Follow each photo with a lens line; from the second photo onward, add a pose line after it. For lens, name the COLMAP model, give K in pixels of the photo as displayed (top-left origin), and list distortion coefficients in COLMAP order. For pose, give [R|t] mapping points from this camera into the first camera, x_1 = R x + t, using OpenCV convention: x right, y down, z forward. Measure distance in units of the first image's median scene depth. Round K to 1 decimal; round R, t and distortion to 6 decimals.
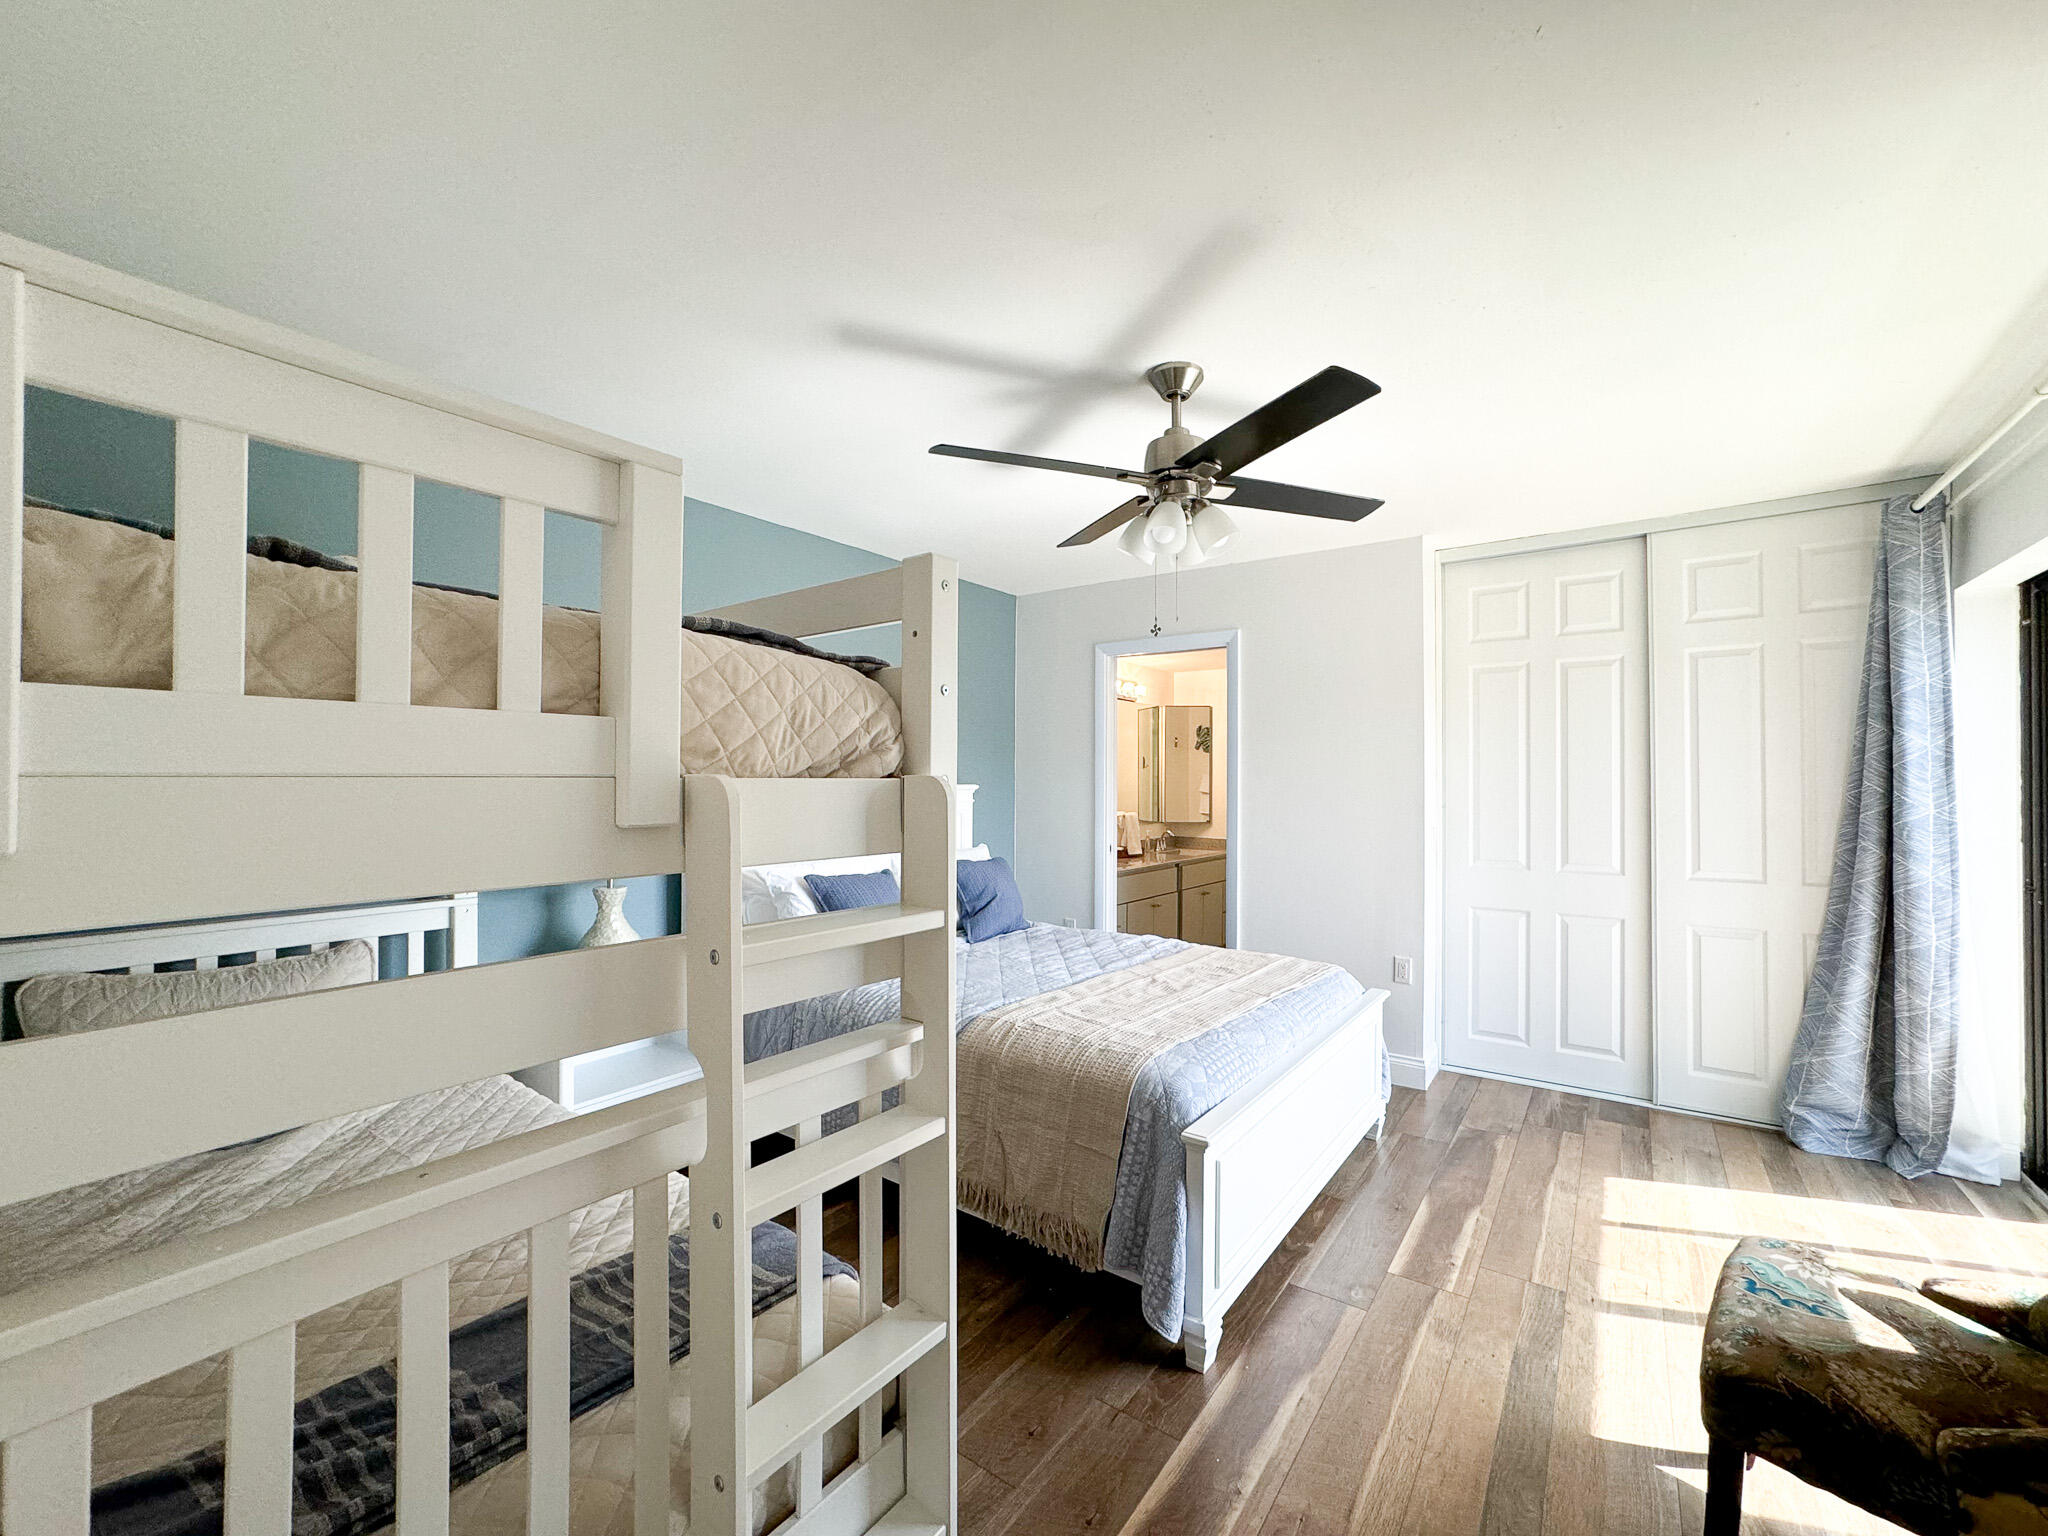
lens RADIAL K [[828.2, 0, 1023.0], [0, 828.2, 777.8], [0, 0, 1]] dist [-0.001364, -0.000413]
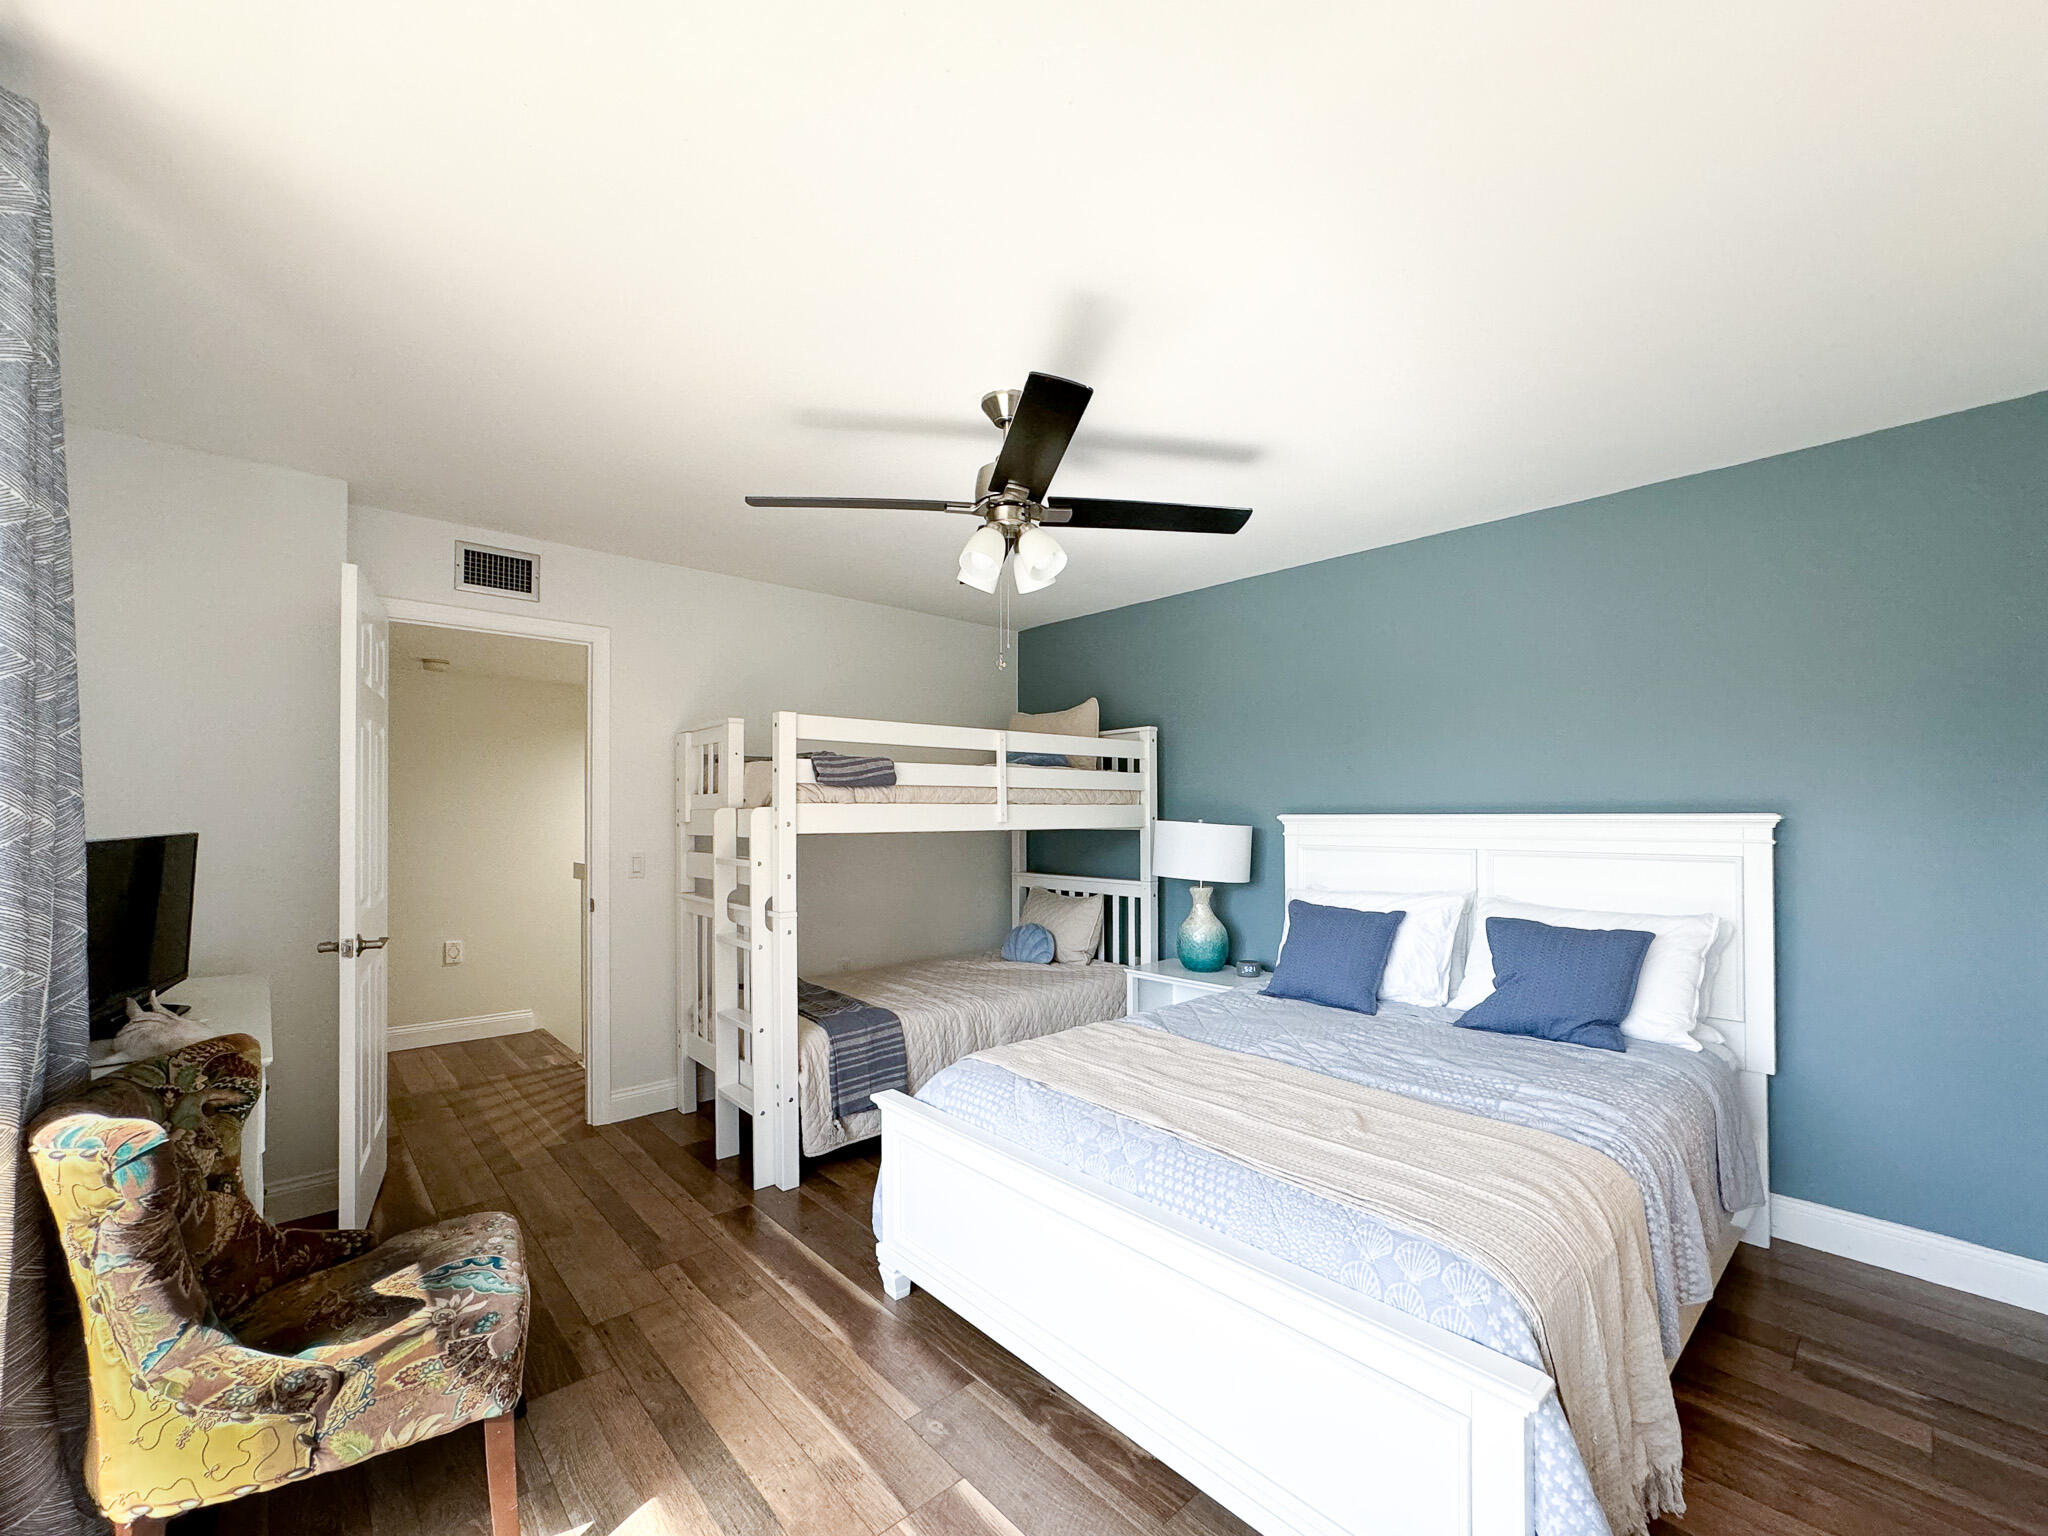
lens RADIAL K [[844.8, 0, 1011.4], [0, 844.8, 796.8], [0, 0, 1]] dist [0.002325, 0.000610]
pose [[-0.219121, -0.015925, -0.975568, 1.527834], [0.017445, 0.999643, -0.020236, 0.026744], [0.975542, -0.021453, -0.218765, 1.601055]]
